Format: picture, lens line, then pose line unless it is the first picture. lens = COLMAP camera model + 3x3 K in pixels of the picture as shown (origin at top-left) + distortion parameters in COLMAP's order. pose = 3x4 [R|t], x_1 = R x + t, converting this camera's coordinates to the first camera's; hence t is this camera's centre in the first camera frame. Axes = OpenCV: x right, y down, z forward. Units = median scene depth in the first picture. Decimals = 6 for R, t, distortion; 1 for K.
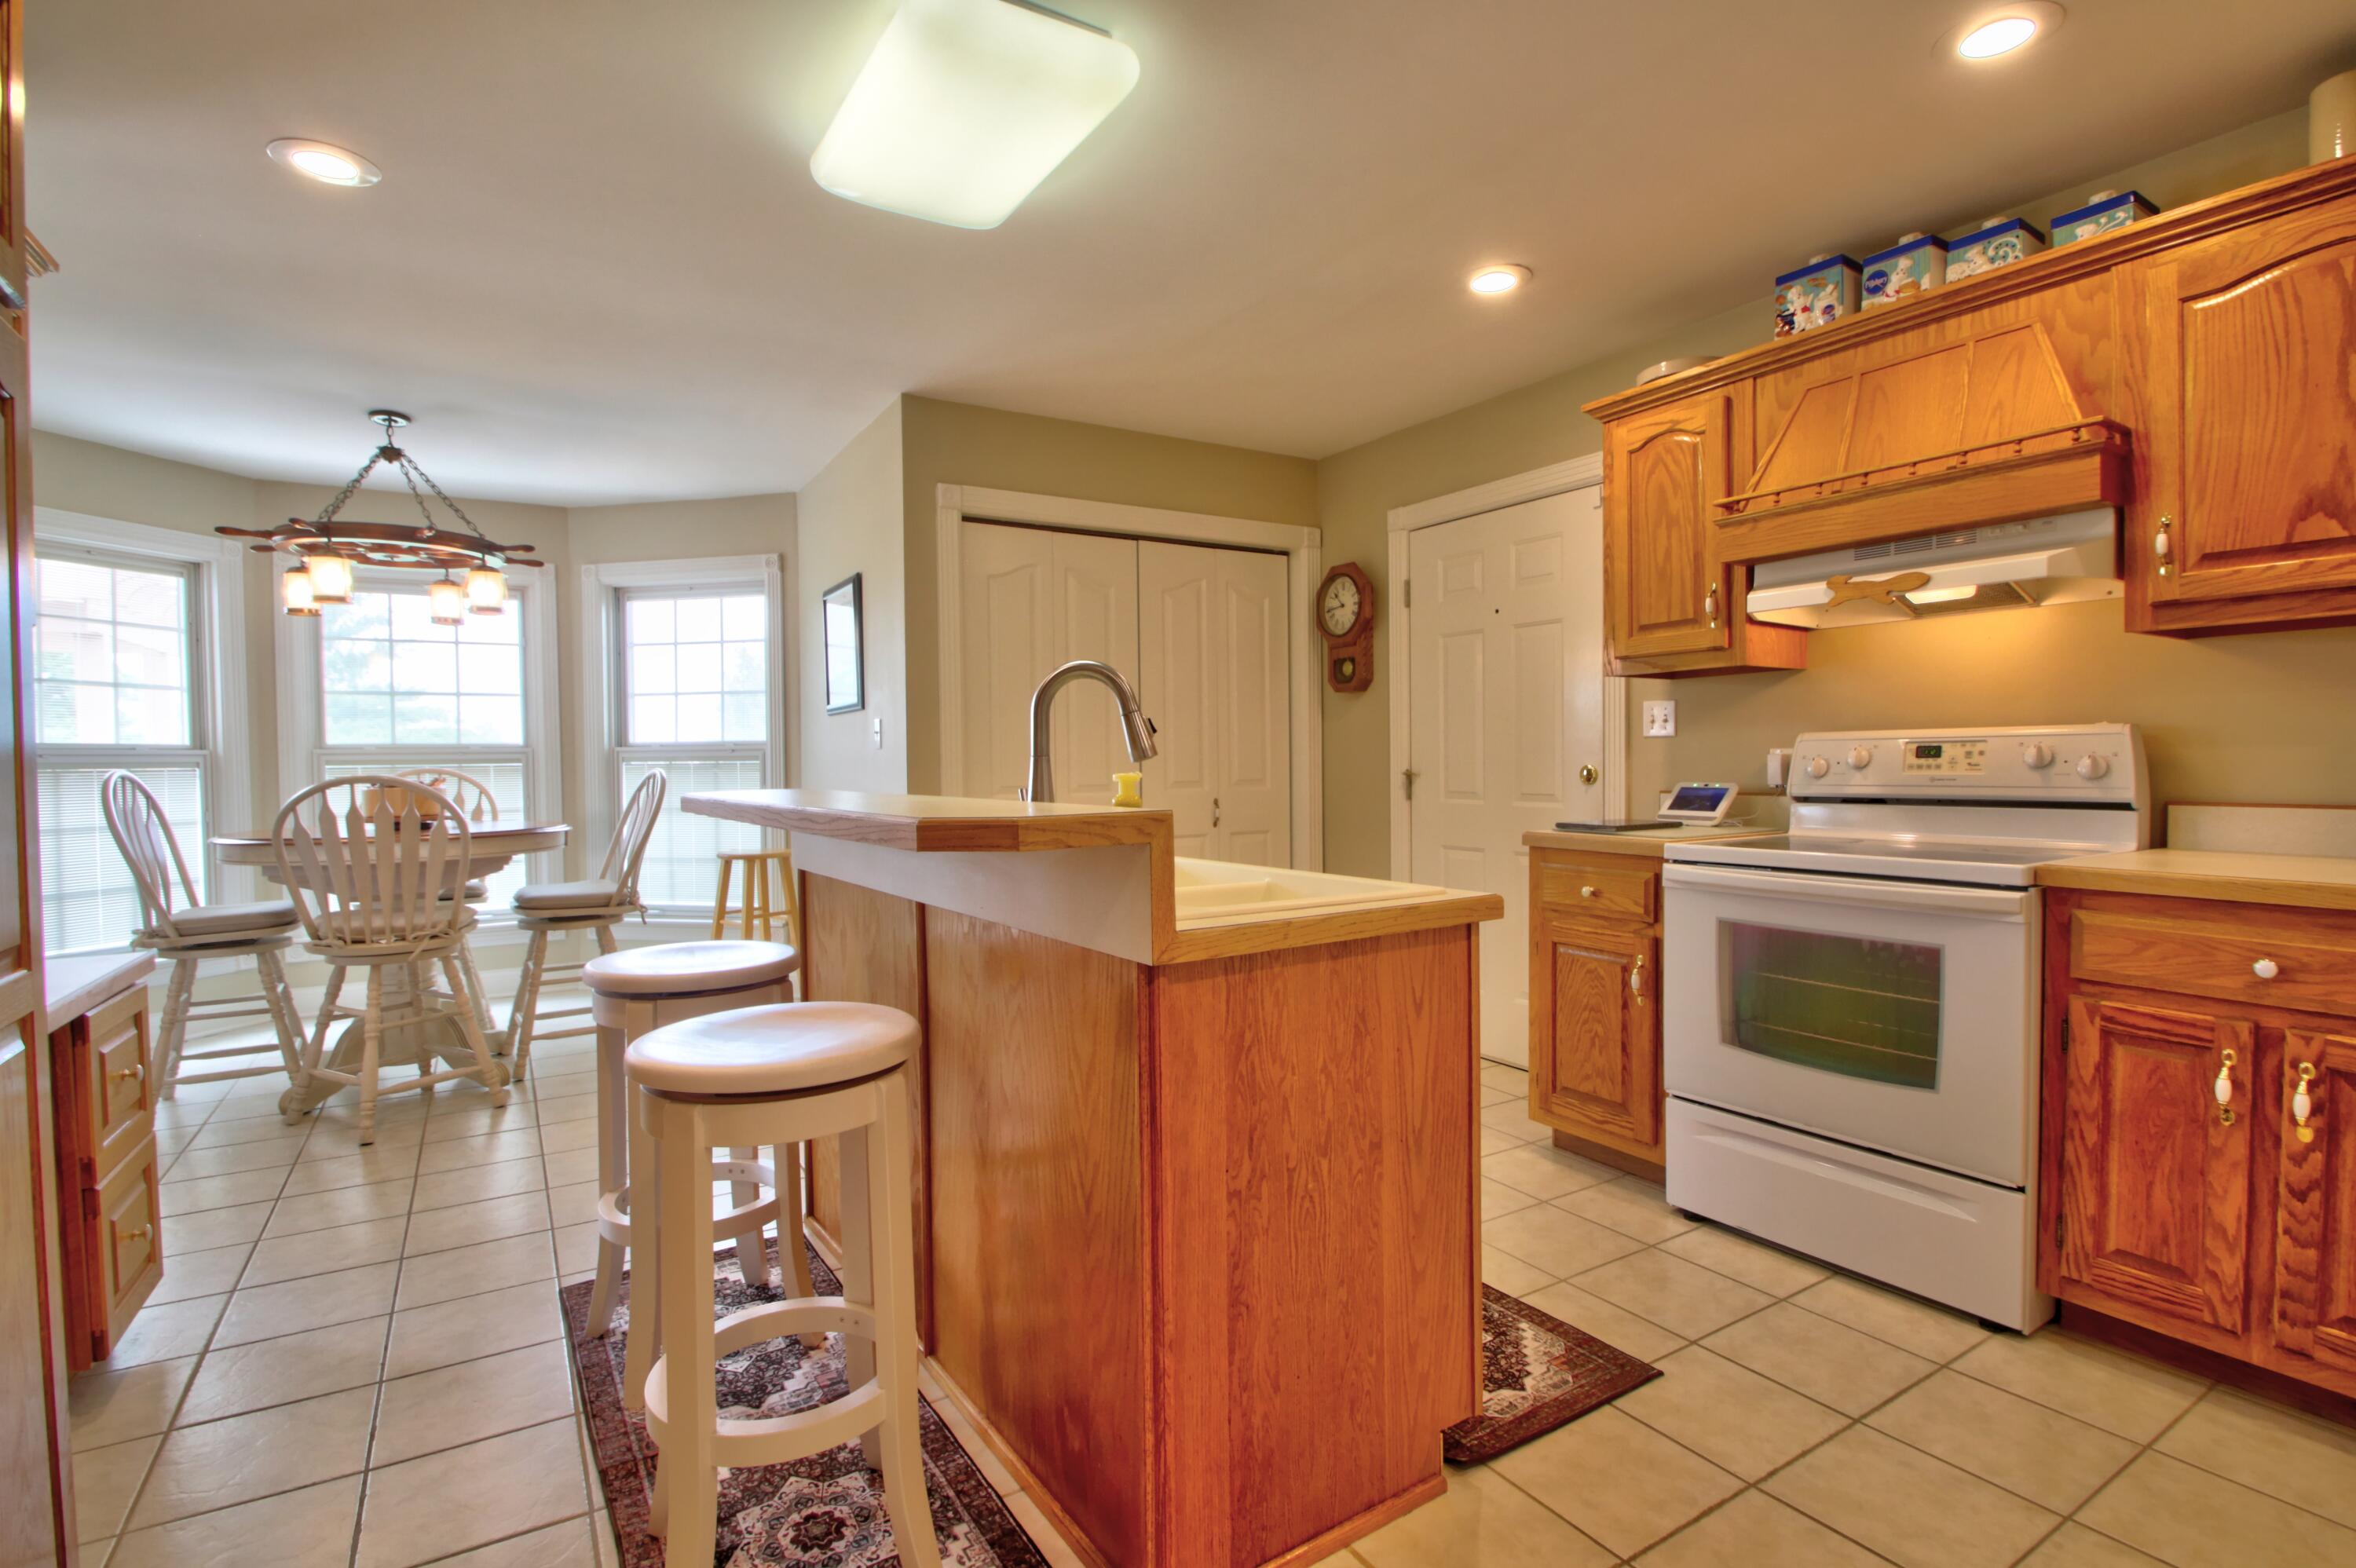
lens RADIAL K [[1091.6, 0, 1172.6], [0, 1091.6, 790.3], [0, 0, 1]] dist [0.012455, -0.011369]
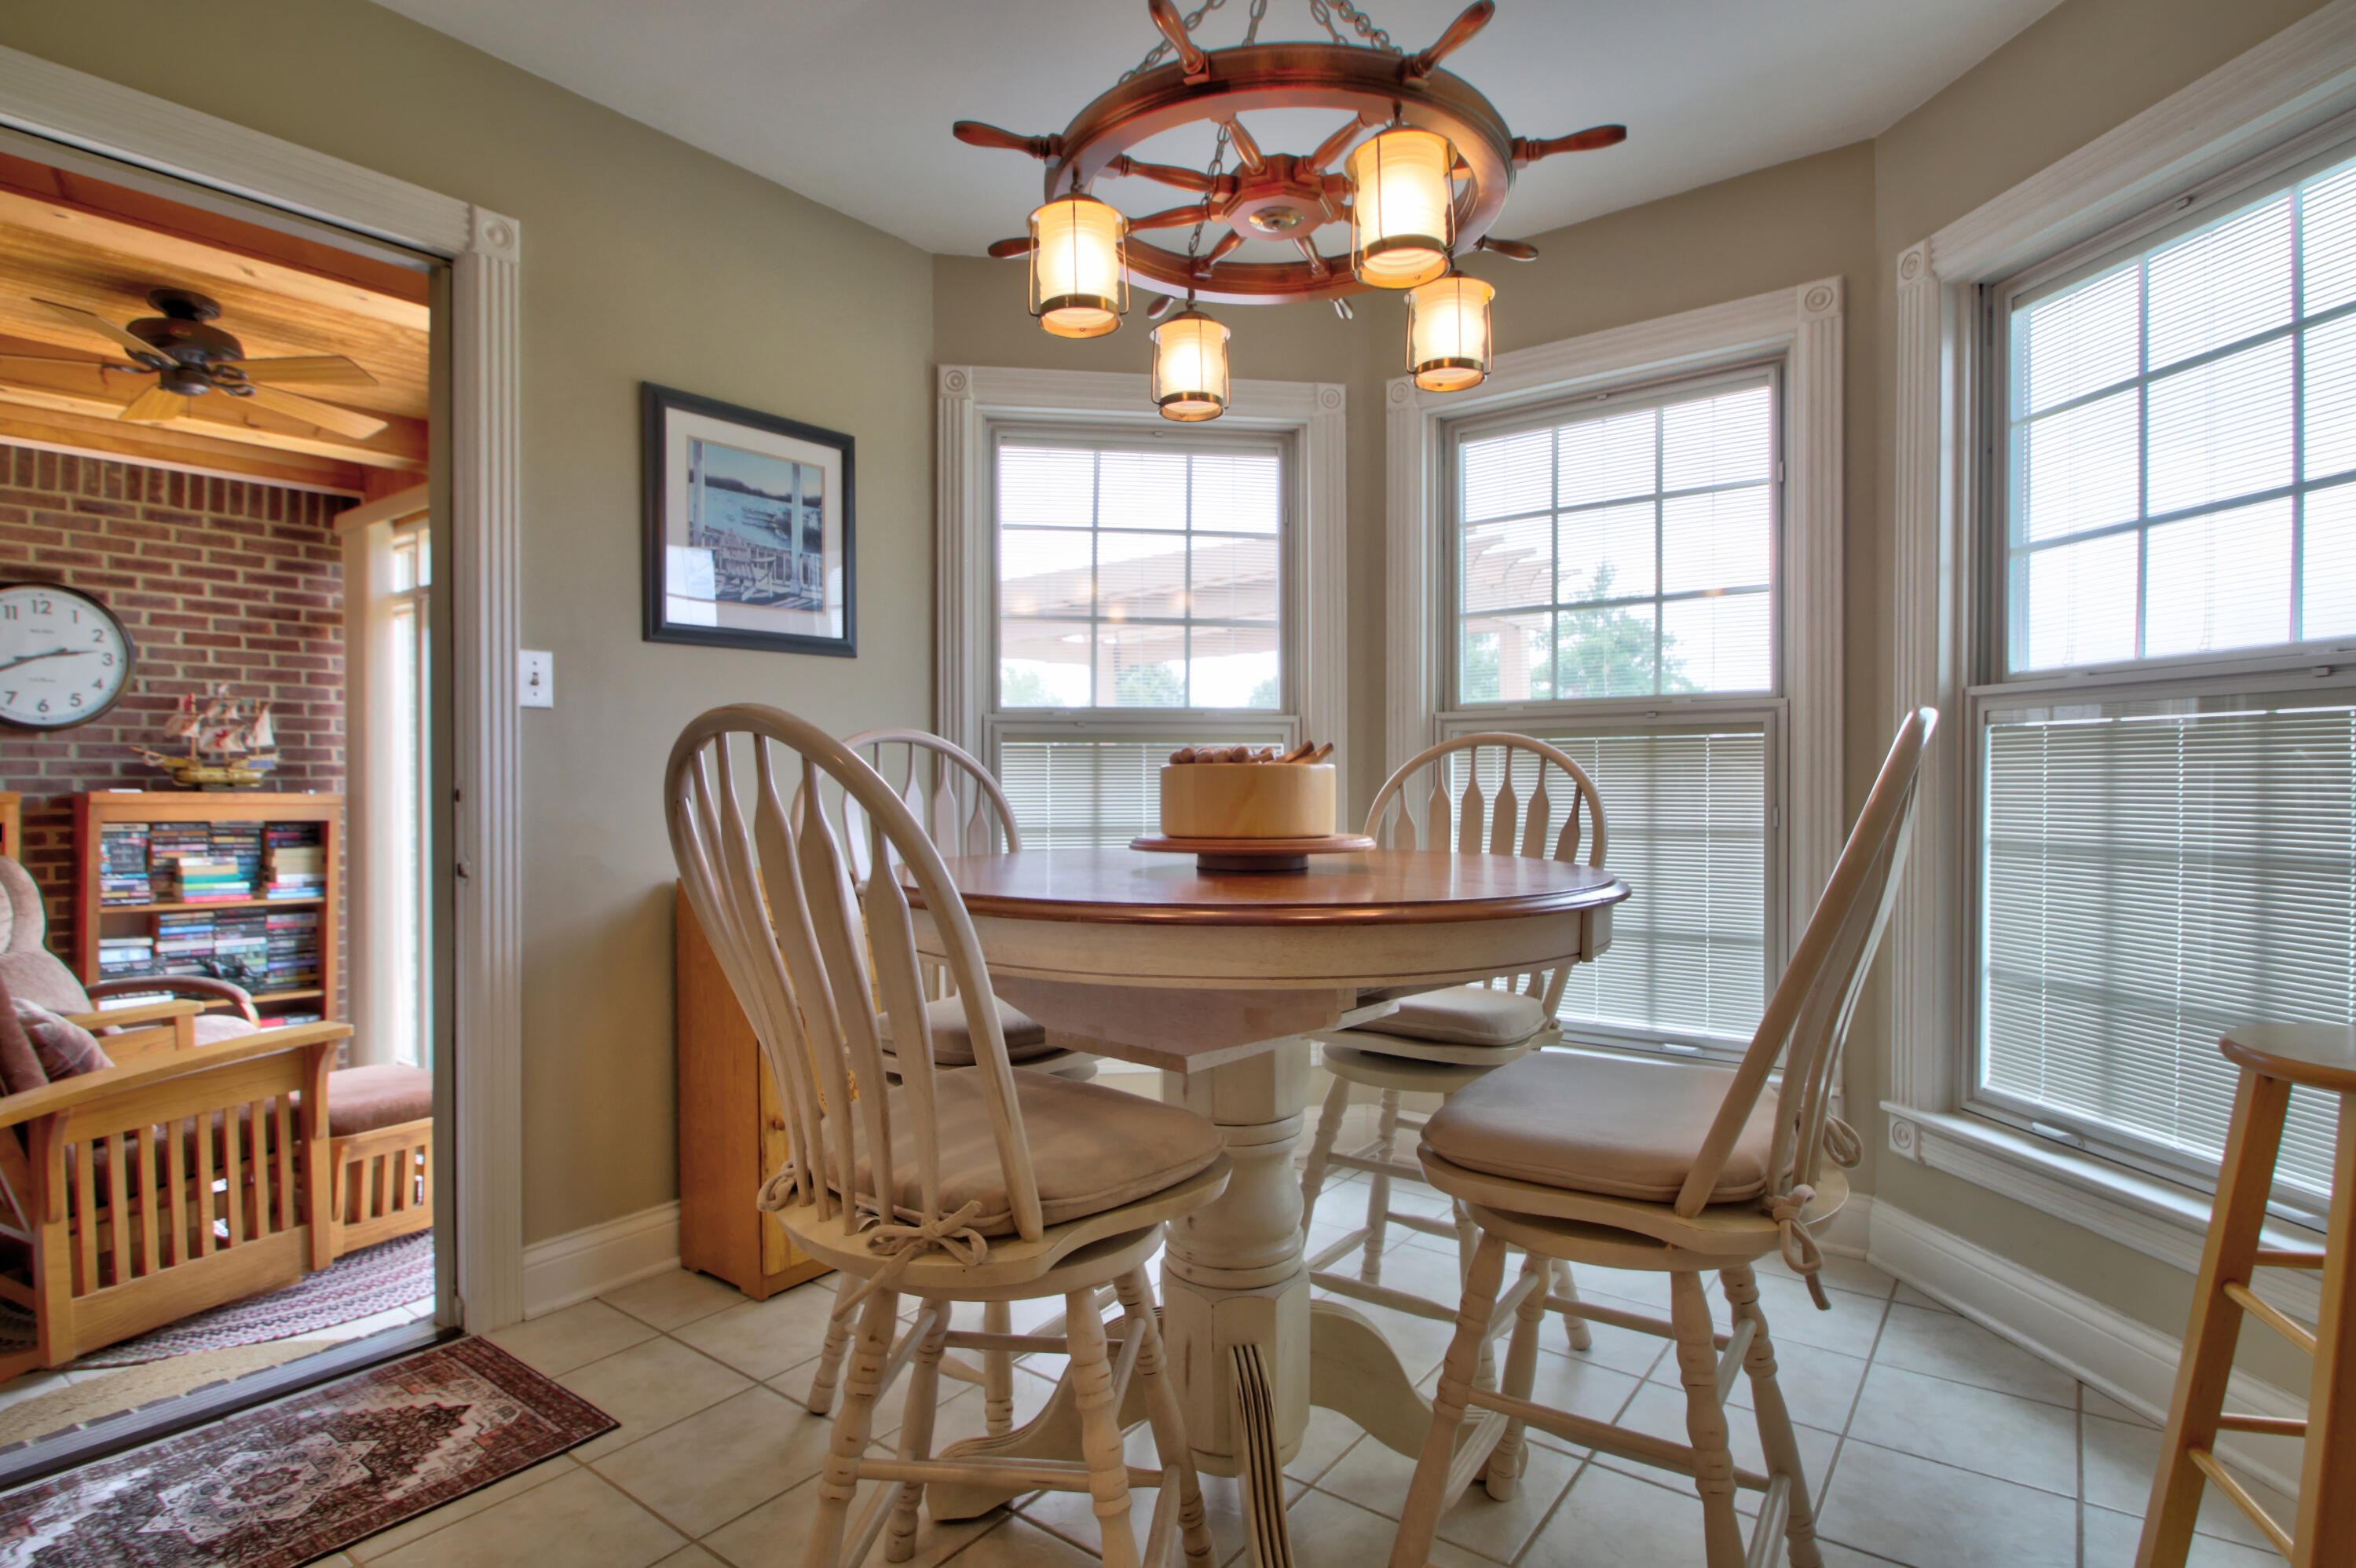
lens RADIAL K [[1233.9, 0, 1178.0], [0, 1233.9, 784.0], [0, 0, 1]] dist [-0.000366, -0.000387]
pose [[0.380988, 0.015445, -0.924451, -0.743730], [-0.028268, 0.999588, 0.005051, 0.003833], [0.924148, 0.024208, 0.381267, 2.047891]]
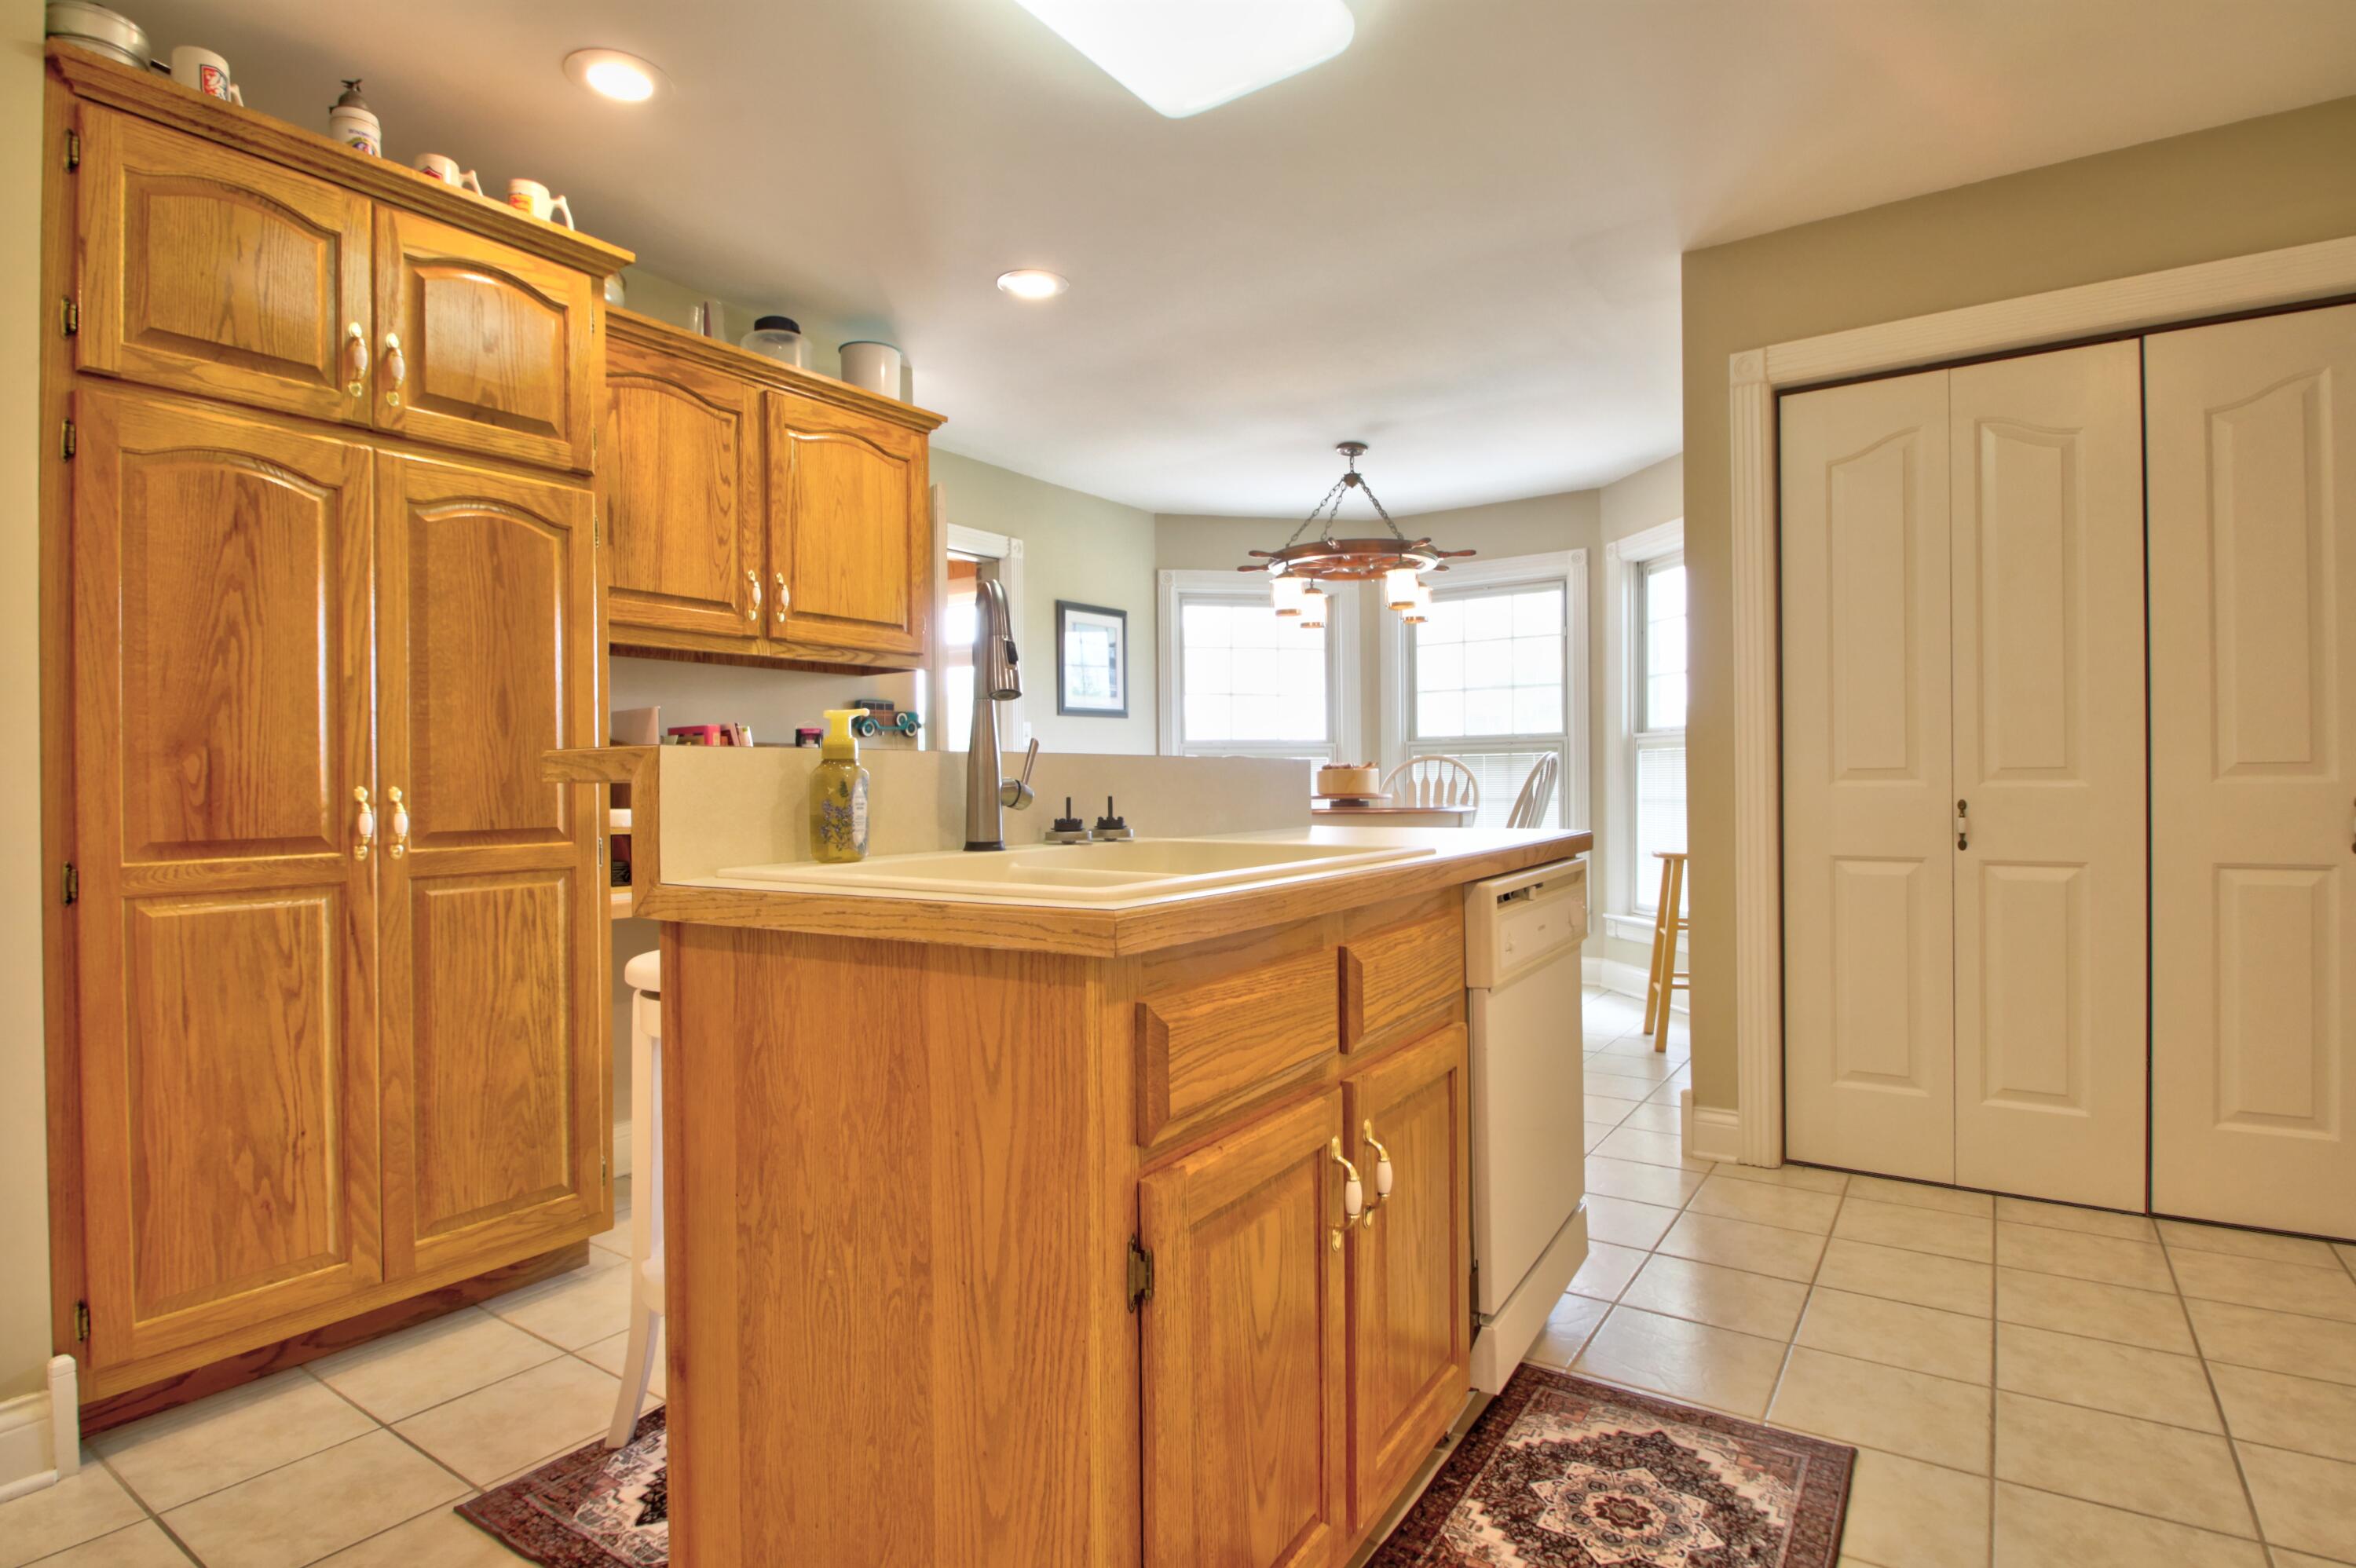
lens RADIAL K [[1190.1, 0, 1189.6], [0, 1190.1, 779.5], [0, 0, 1]] dist [0.000642, -0.012942]
pose [[0.419997, 0.006883, -0.907499, 0.896905], [-0.021245, 0.999772, -0.002250, 0.034167], [0.907277, 0.020225, 0.420047, 0.847572]]
